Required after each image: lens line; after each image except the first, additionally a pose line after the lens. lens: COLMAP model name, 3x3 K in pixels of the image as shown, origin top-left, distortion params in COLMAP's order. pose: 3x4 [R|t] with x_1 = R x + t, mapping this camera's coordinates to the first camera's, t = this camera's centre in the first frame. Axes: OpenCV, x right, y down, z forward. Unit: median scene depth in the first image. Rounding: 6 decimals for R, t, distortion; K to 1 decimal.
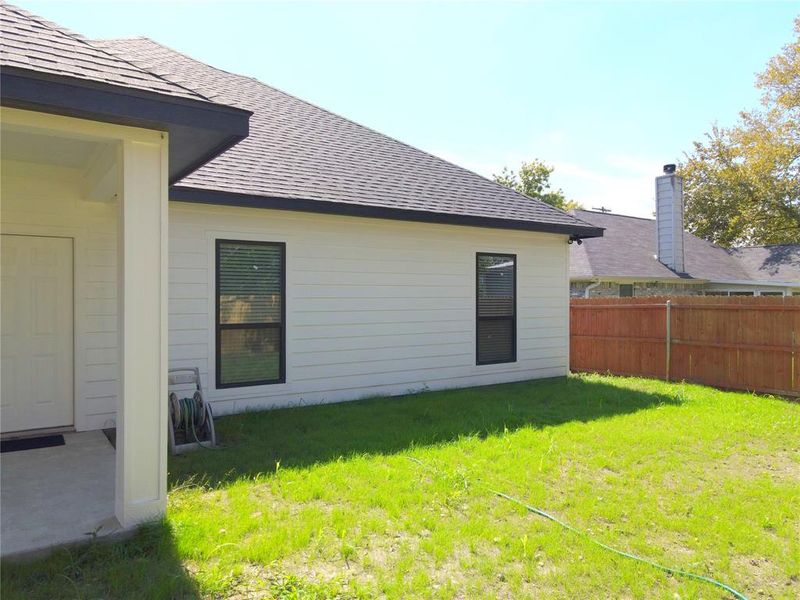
lens RADIAL K [[585.4, 0, 409.3], [0, 585.4, 300.5], [0, 0, 1]] dist [0.030911, -0.026181]
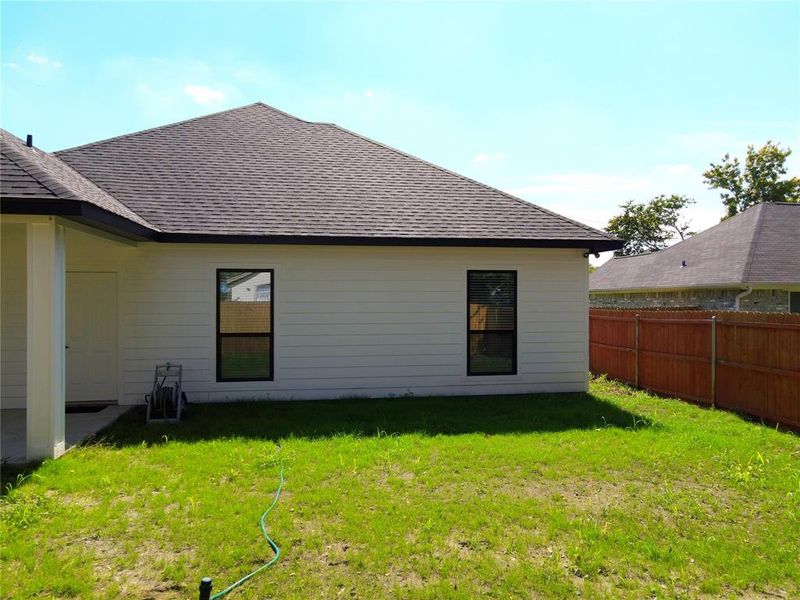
lens RADIAL K [[585.4, 0, 397.8], [0, 585.4, 298.9], [0, 0, 1]] dist [0.030911, -0.026181]
pose [[0.907746, -0.000517, -0.419519, 0.431877], [-0.002941, 0.999967, -0.007596, -0.020253], [0.419509, 0.008129, 0.907715, -0.020502]]
